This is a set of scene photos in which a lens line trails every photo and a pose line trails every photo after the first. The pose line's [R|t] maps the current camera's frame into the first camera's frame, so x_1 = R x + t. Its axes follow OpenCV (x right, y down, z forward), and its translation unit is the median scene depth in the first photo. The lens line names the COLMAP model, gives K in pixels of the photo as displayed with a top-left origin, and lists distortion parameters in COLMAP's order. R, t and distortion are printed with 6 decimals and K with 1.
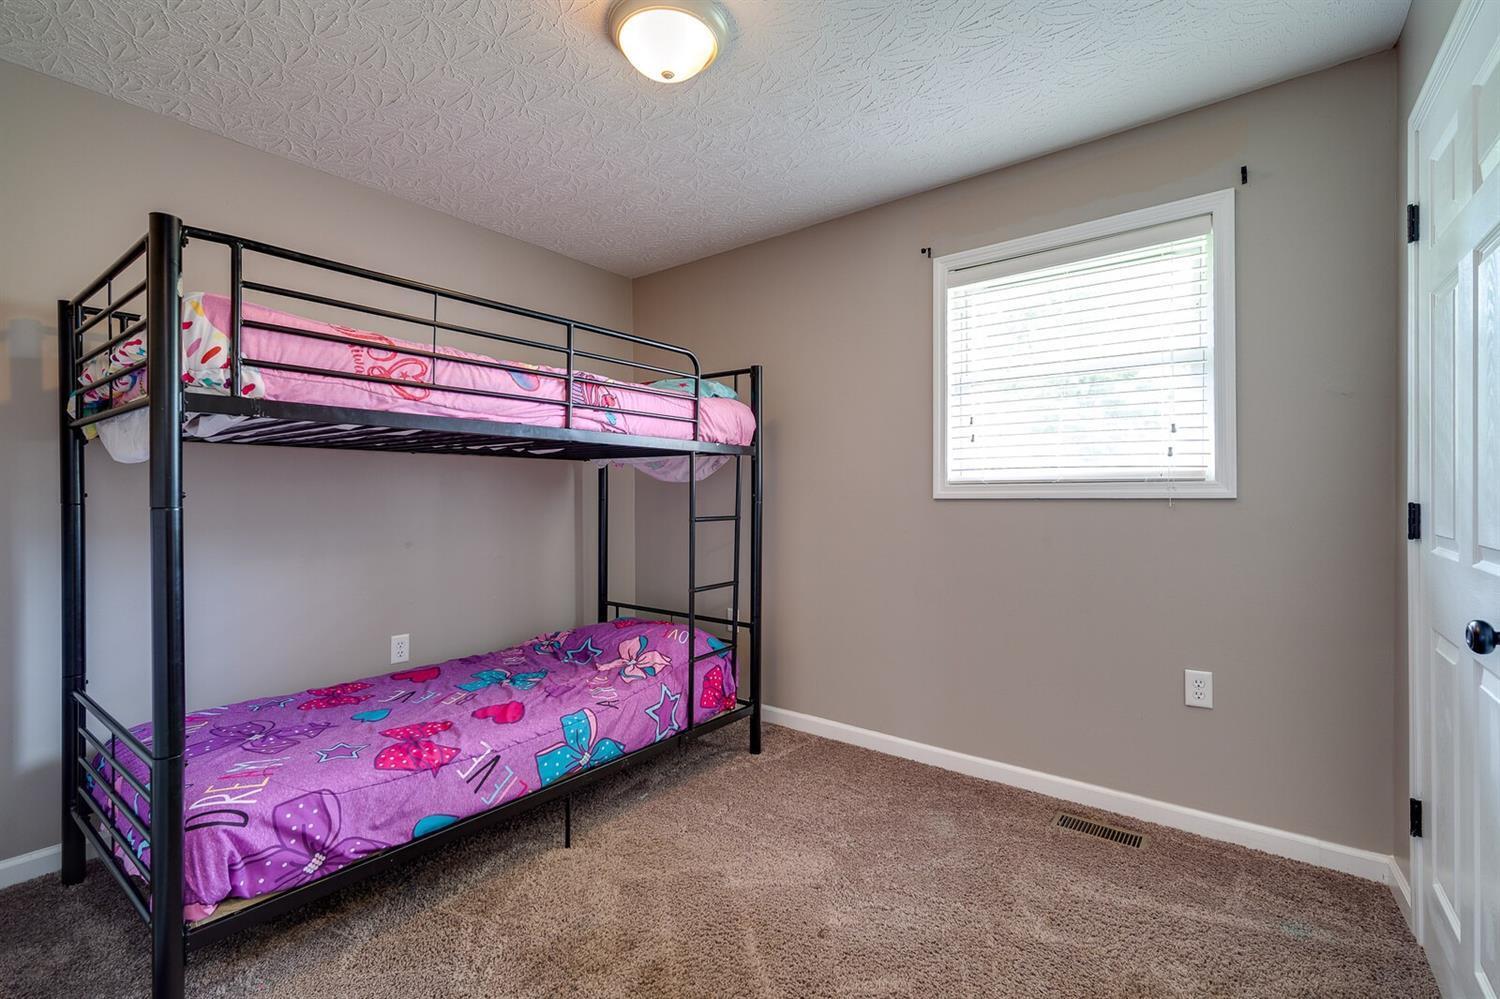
lens RADIAL K [[650.3, 0, 753.1], [0, 650.3, 499.1], [0, 0, 1]] dist [-0.001259, 0.000187]
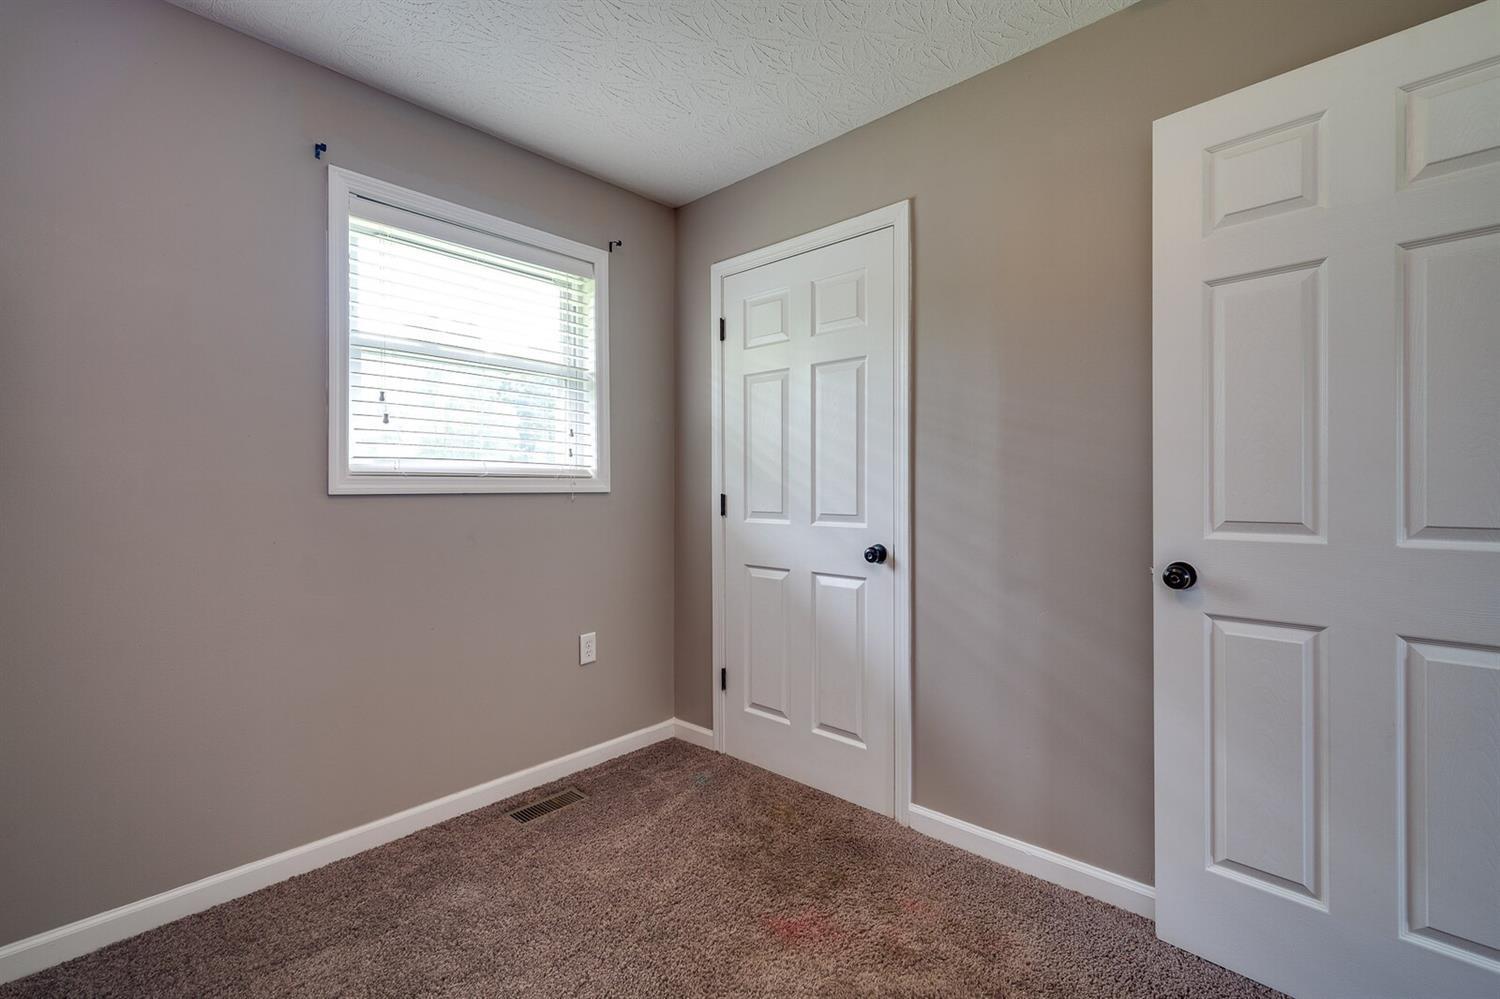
lens RADIAL K [[650.3, 0, 751.5], [0, 650.3, 489.4], [0, 0, 1]] dist [-0.001259, 0.000187]
pose [[0.084337, -0.000499, 0.996437, -0.493938], [0.005008, 0.999987, 0.000077, -0.005327], [-0.996425, 0.004984, 0.084338, 0.573195]]
